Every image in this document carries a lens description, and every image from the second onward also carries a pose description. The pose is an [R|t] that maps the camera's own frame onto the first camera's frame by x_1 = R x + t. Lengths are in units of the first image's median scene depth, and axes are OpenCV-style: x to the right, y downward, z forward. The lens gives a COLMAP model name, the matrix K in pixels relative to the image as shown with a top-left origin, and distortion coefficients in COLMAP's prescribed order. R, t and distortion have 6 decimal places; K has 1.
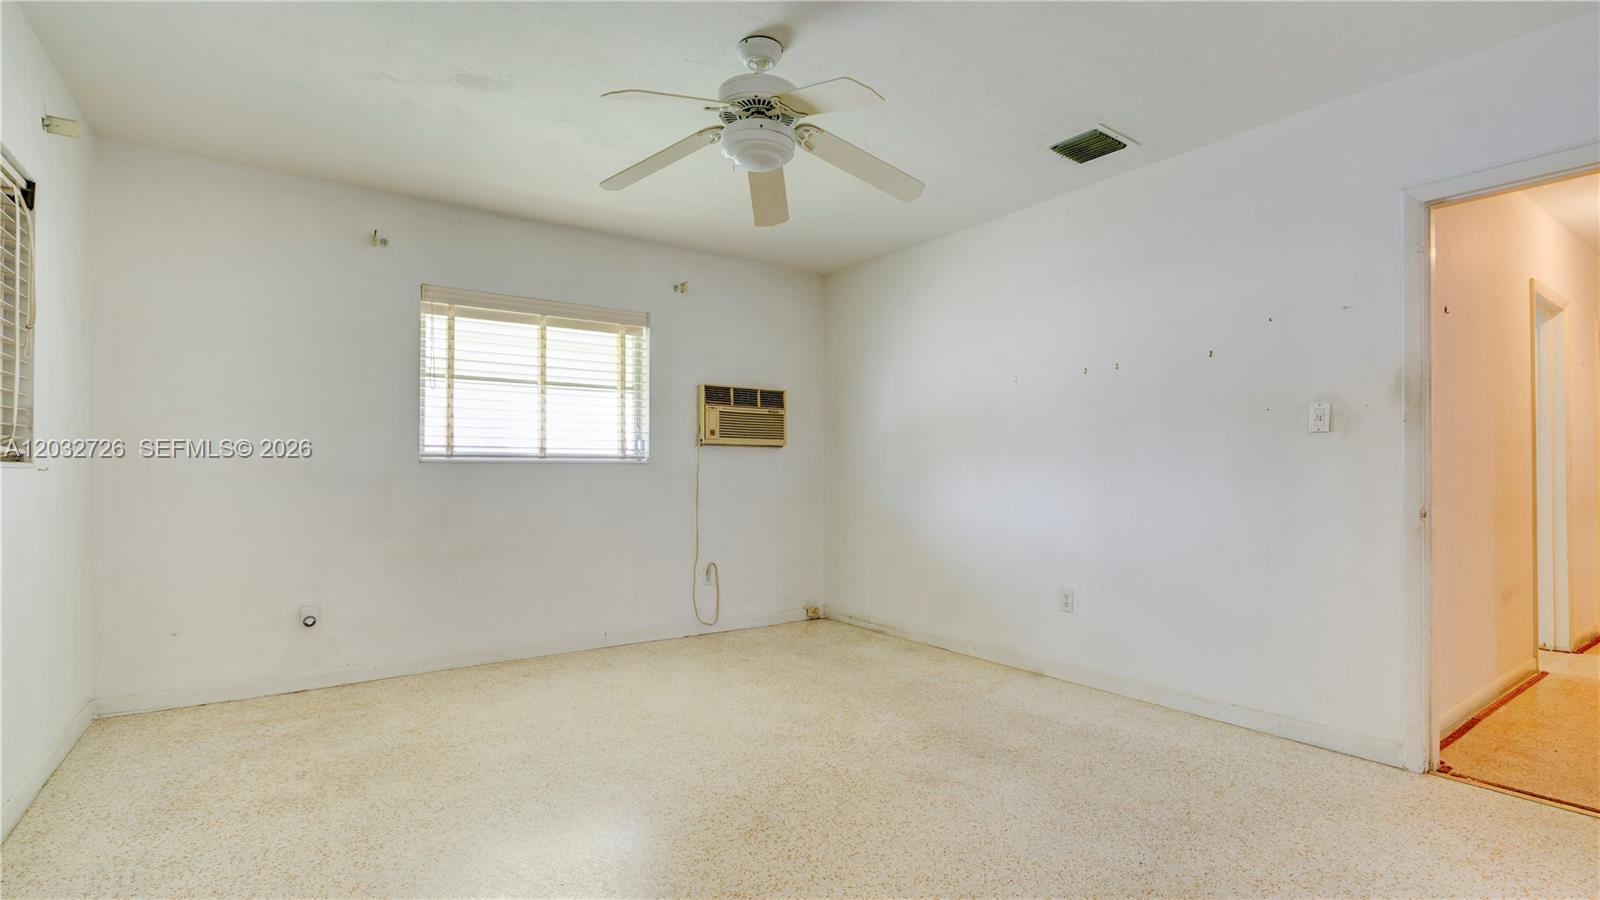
lens RADIAL K [[736.7, 0, 777.3], [0, 736.7, 455.7], [0, 0, 1]] dist [-0.000866, 0.000522]
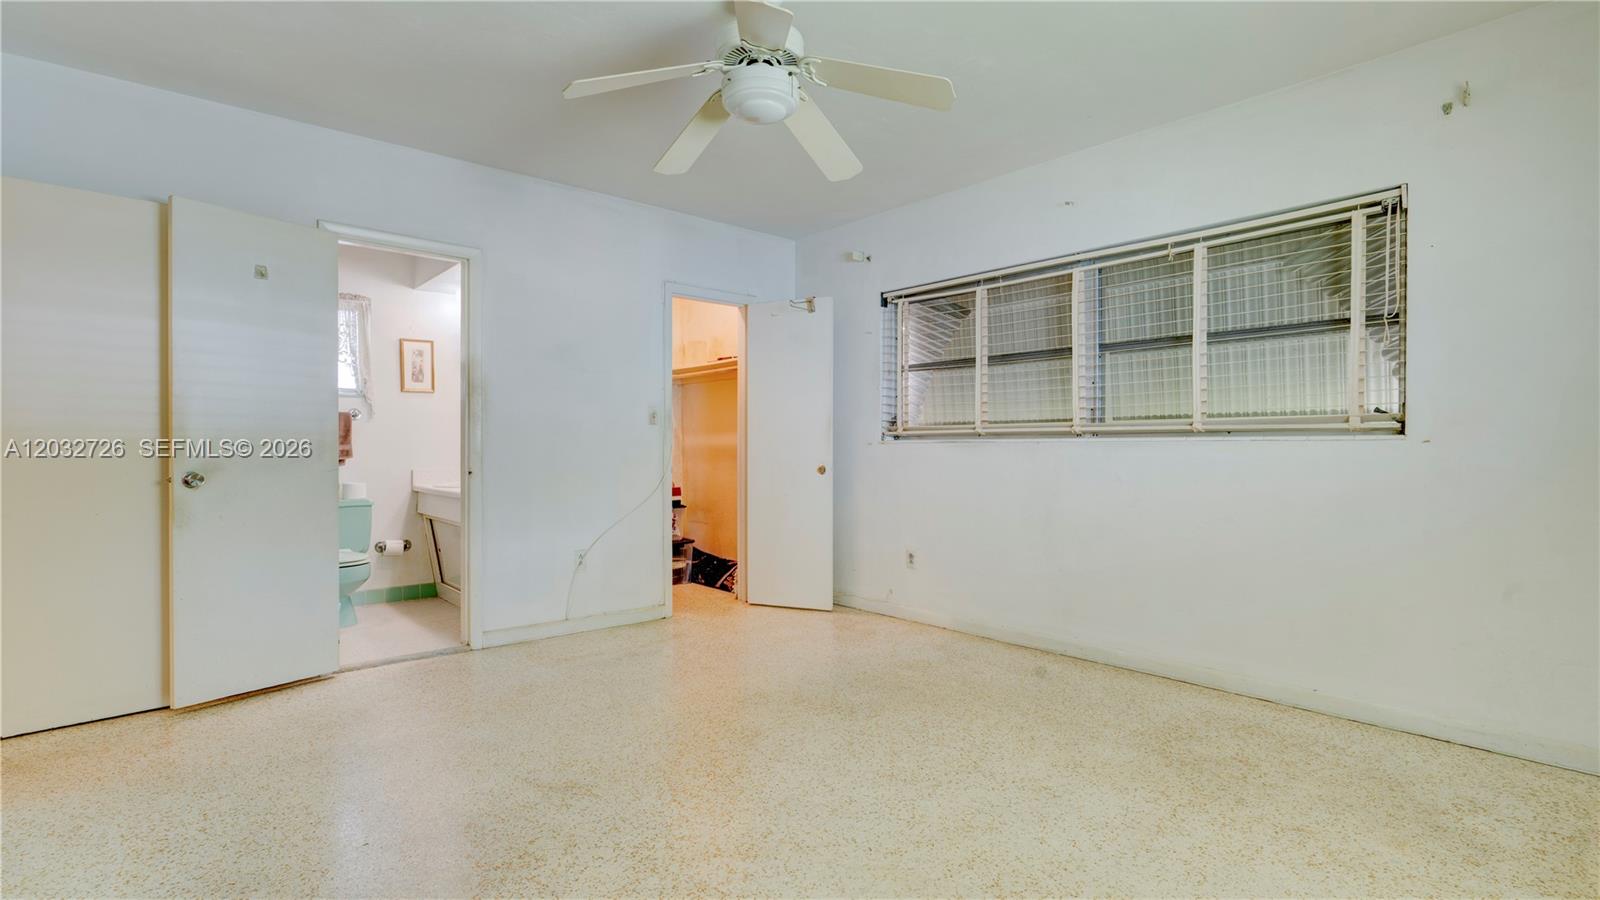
lens RADIAL K [[736.7, 0, 777.3], [0, 736.7, 455.7], [0, 0, 1]] dist [-0.000866, 0.000522]
pose [[-0.994055, 0.001622, -0.108871, 0.052332], [0.002717, 0.999947, -0.009907, 0.046586], [0.108849, -0.010144, -0.994007, 1.851780]]
